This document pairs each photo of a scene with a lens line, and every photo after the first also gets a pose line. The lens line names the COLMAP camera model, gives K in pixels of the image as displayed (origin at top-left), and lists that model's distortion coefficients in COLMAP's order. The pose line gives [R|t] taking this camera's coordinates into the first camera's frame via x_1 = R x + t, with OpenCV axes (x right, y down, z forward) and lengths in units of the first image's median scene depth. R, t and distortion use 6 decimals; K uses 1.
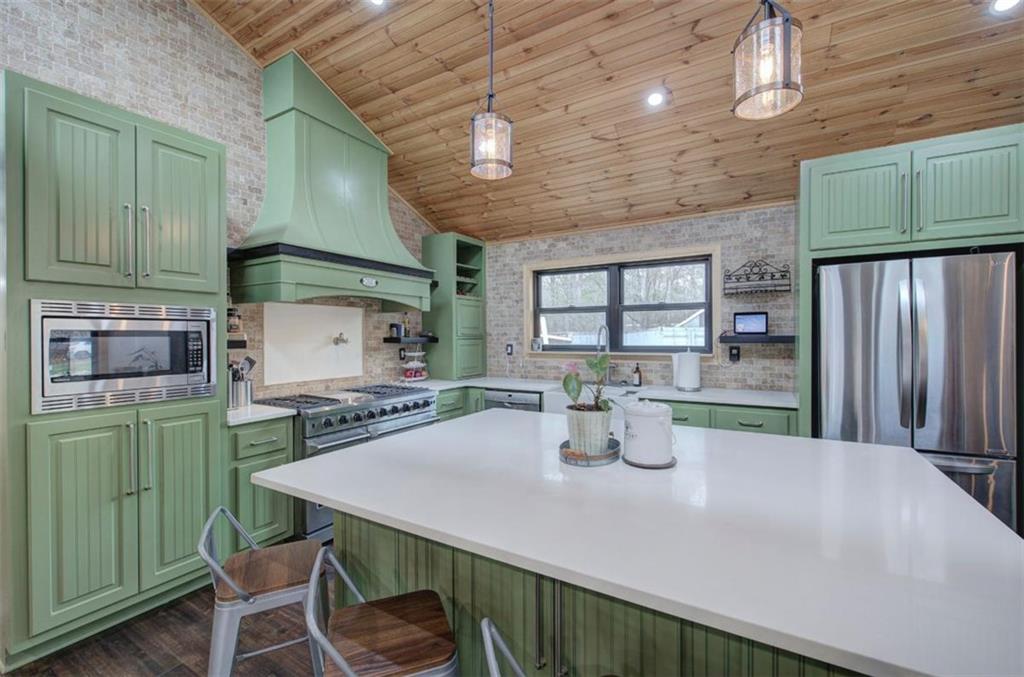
lens RADIAL K [[432.2, 0, 511.1], [0, 432.2, 339.1], [0, 0, 1]] dist [0.002600, -0.000489]
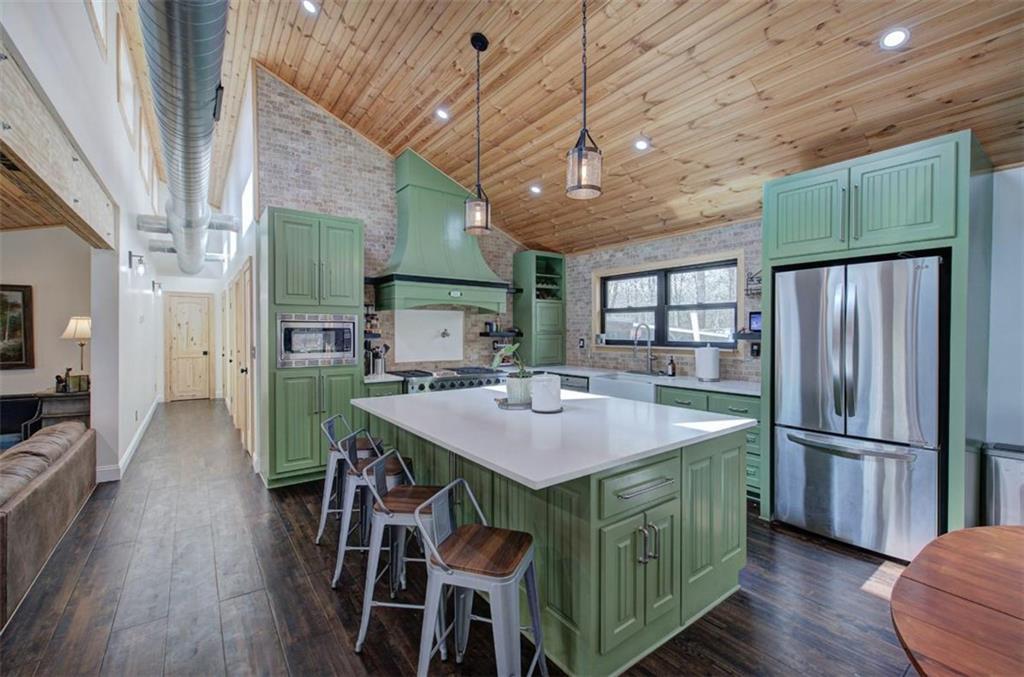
lens RADIAL K [[432.2, 0, 513.7], [0, 432.2, 335.6], [0, 0, 1]] dist [0.002600, -0.000489]
pose [[0.922675, 0.009129, -0.385471, 0.375235], [-0.008212, 0.999958, 0.004027, -0.000435], [0.385492, -0.000550, 0.922711, -0.240363]]
